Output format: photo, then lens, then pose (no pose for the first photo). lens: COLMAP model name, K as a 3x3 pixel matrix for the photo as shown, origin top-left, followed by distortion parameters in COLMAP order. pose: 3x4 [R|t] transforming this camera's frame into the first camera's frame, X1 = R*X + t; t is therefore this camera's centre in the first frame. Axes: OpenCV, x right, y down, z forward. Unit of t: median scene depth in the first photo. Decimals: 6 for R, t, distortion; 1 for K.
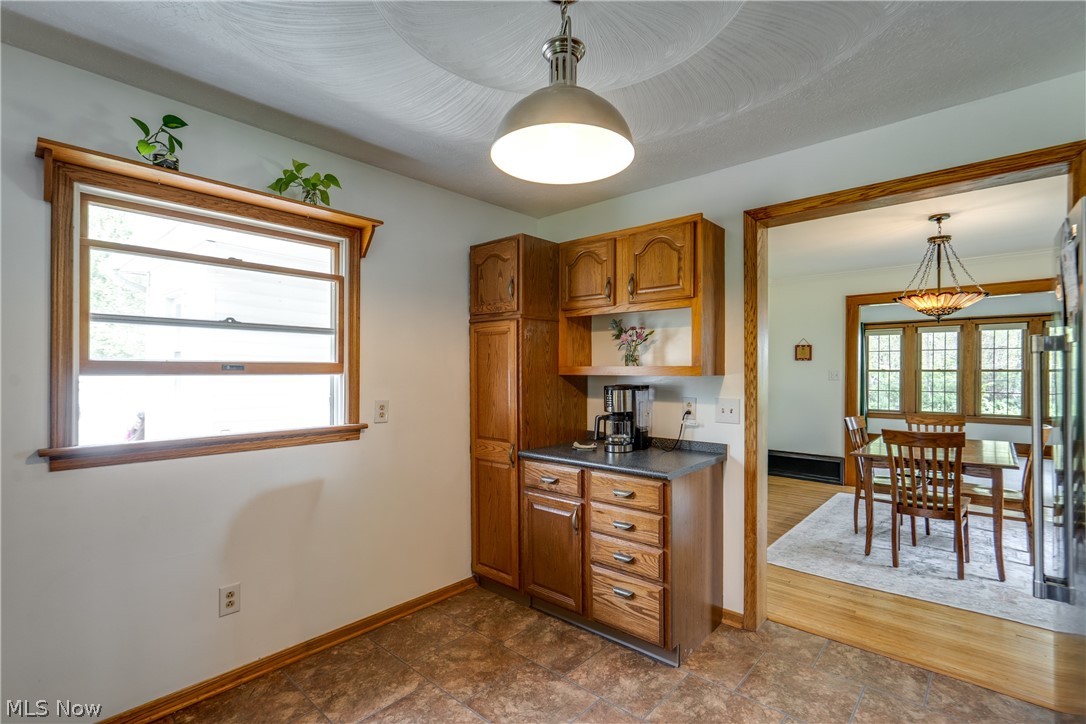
lens RADIAL K [[507.0, 0, 545.3], [0, 507.0, 369.3], [0, 0, 1]] dist [0.024076, 0.000182]
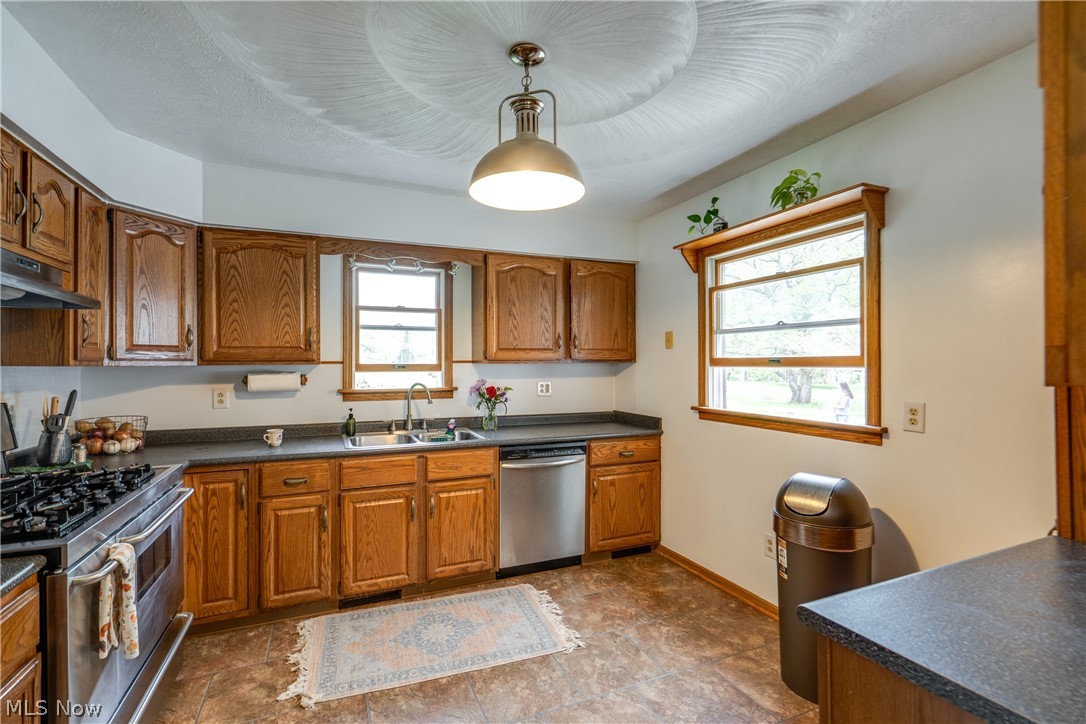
lens RADIAL K [[507.0, 0, 546.4], [0, 507.0, 361.3], [0, 0, 1]] dist [0.024076, 0.000182]
pose [[-0.407600, -0.004518, -0.913149, 0.706776], [0.005911, 0.999954, -0.007586, 0.002411], [0.913141, -0.008490, -0.407555, 0.950748]]
